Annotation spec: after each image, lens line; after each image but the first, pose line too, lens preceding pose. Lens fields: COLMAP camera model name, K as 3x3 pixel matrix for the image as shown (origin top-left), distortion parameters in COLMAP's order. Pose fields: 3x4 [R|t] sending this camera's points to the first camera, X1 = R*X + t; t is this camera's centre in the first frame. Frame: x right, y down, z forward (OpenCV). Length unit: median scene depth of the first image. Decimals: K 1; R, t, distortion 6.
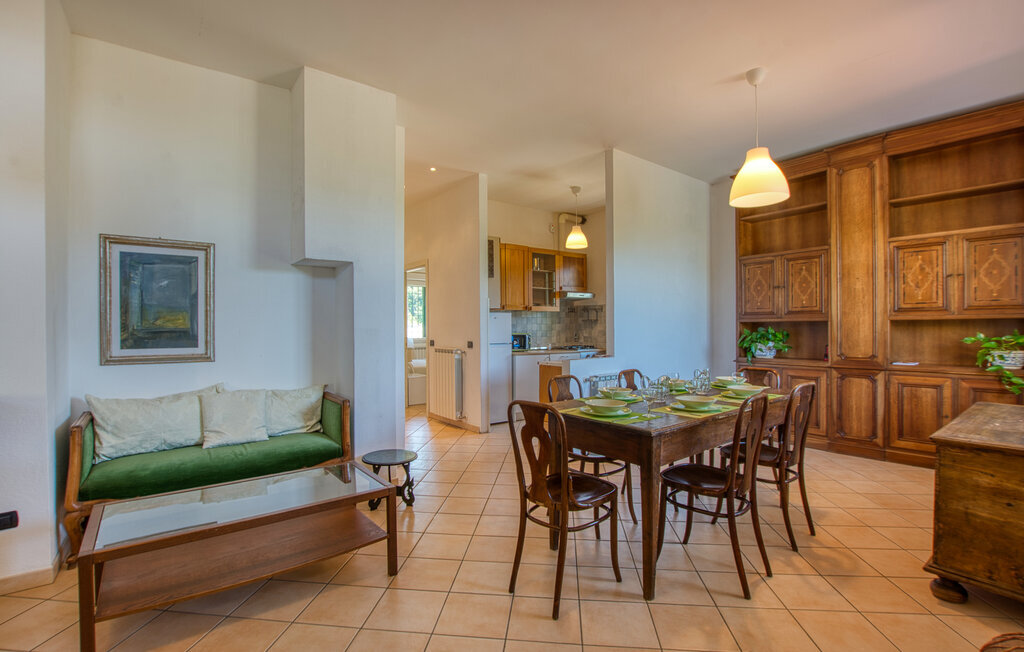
lens RADIAL K [[479.9, 0, 512.0], [0, 479.9, 326.0], [0, 0, 1]] dist [-0.002623, 0.000091]
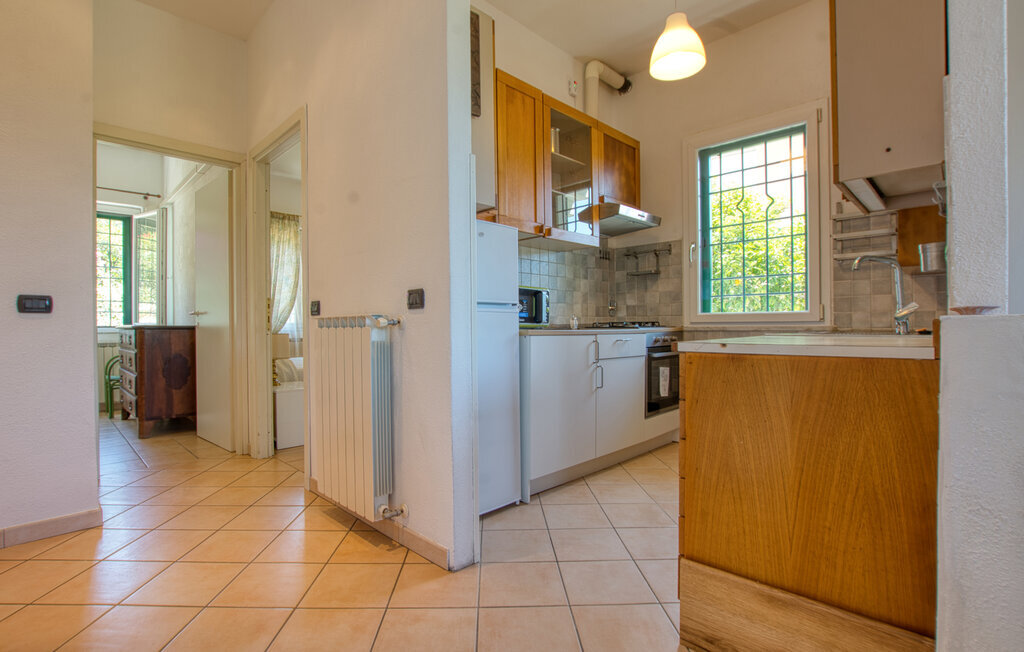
lens RADIAL K [[494.7, 0, 509.8], [0, 494.7, 310.6], [0, 0, 1]] dist [-0.007949, 0.000048]
pose [[0.989658, 0.002634, 0.143421, -0.059206], [0.002315, 0.999408, -0.034328, 0.049117], [-0.143427, 0.034305, 0.989066, 0.529006]]
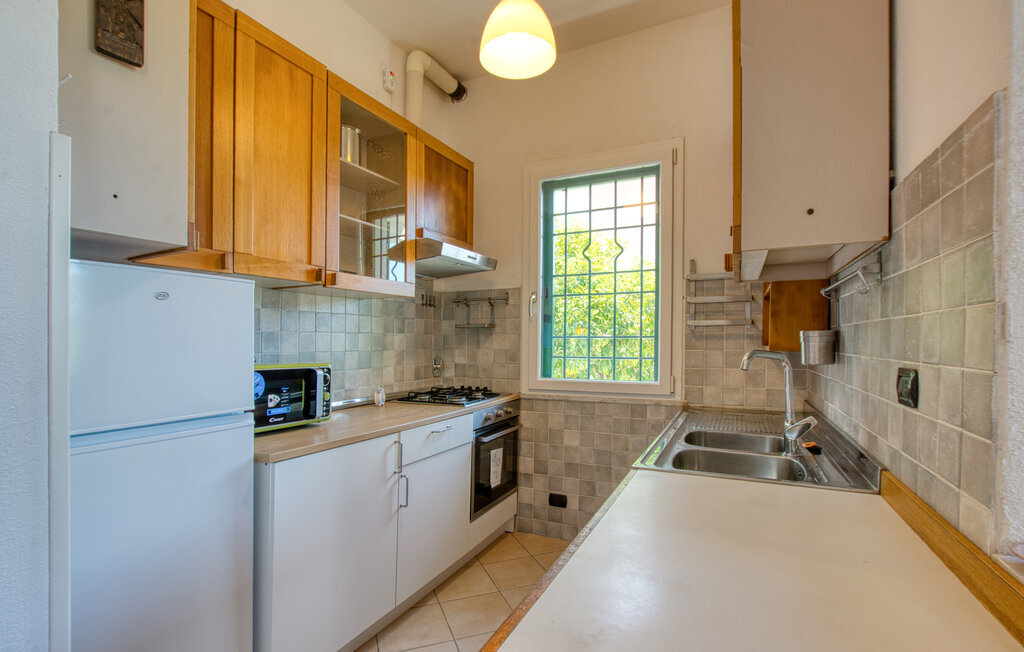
lens RADIAL K [[479.9, 0, 512.0], [0, 479.9, 326.0], [0, 0, 1]] dist [-0.002623, 0.000091]
pose [[0.897352, 0.021525, 0.440791, 0.007547], [-0.007240, 0.999393, -0.034064, 0.002215], [-0.441257, 0.027376, 0.896963, 0.651128]]
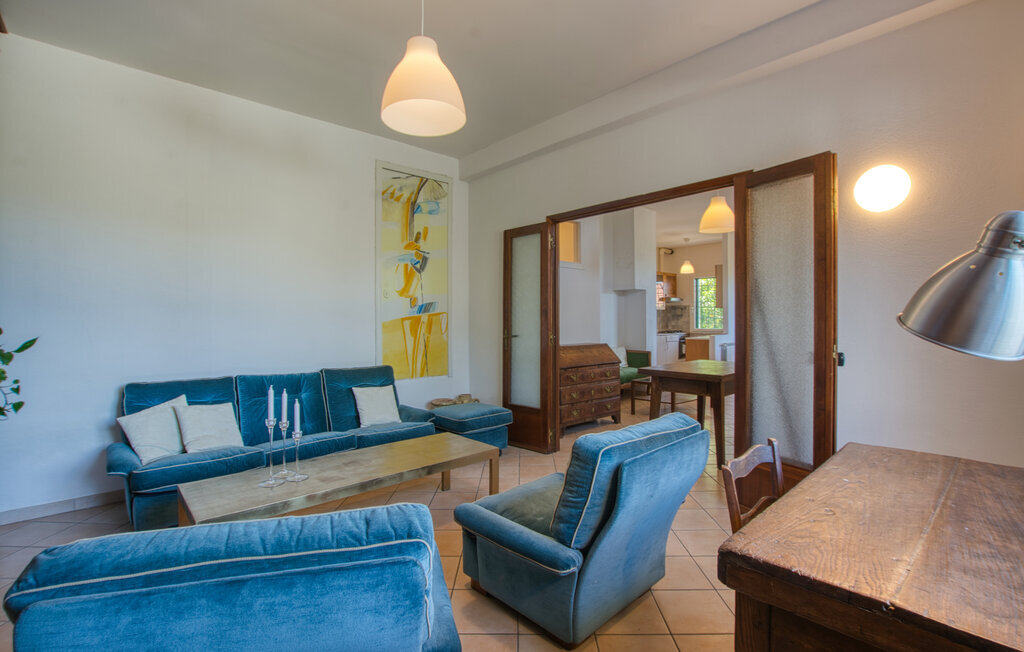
lens RADIAL K [[479.9, 0, 512.0], [0, 479.9, 326.0], [0, 0, 1]] dist [-0.002623, 0.000091]
pose [[0.995276, -0.005394, 0.096941, -0.583056], [0.003934, 0.999876, 0.015250, -0.001668], [-0.097011, -0.014797, 0.995173, -0.587041]]
